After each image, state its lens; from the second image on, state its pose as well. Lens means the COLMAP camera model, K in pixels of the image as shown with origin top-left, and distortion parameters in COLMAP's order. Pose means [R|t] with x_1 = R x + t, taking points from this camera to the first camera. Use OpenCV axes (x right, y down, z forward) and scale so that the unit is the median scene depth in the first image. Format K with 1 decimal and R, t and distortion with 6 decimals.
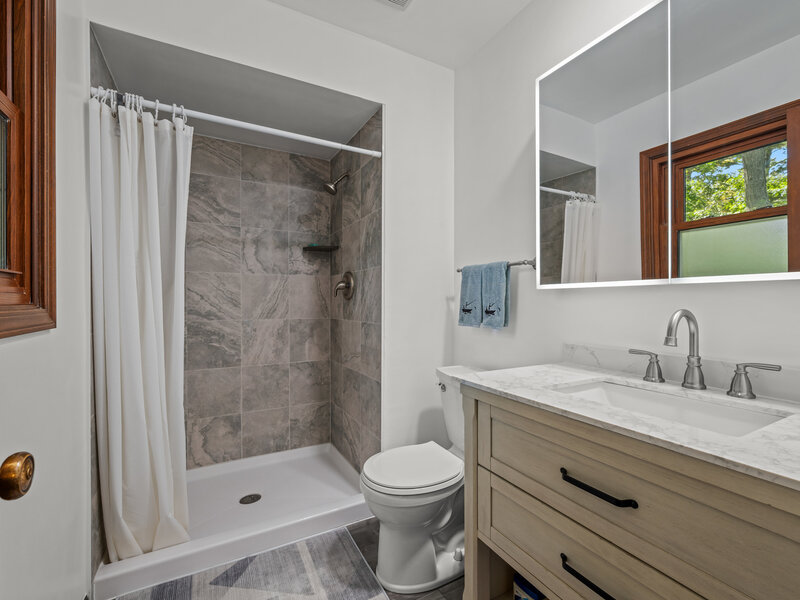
lens RADIAL K [[351.1, 0, 399.3], [0, 351.1, 303.3], [0, 0, 1]] dist [0.003460, 0.000287]
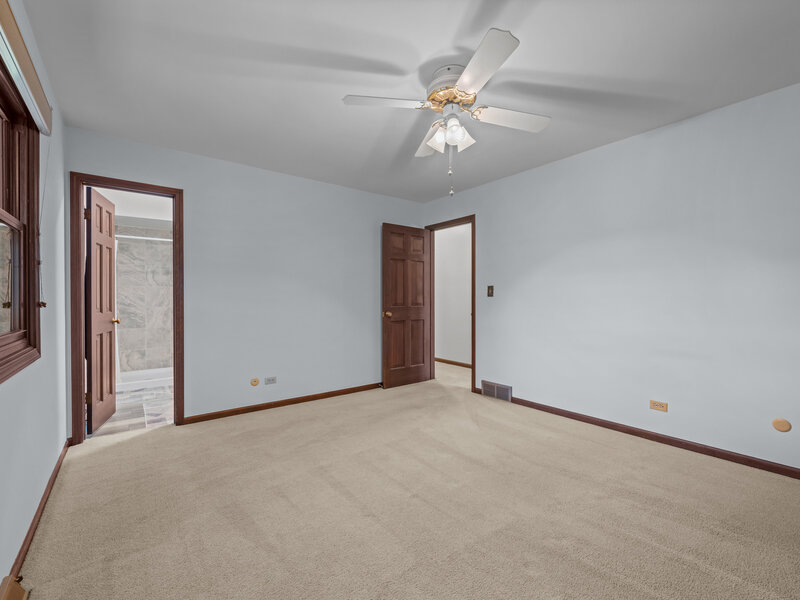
lens RADIAL K [[351.1, 0, 396.4], [0, 351.1, 302.4], [0, 0, 1]] dist [0.003460, 0.000287]
pose [[0.986265, 0.000889, 0.165168, 0.755395], [-0.002427, 0.999956, 0.009110, -0.008036], [-0.165153, -0.009386, 0.986223, -1.472035]]
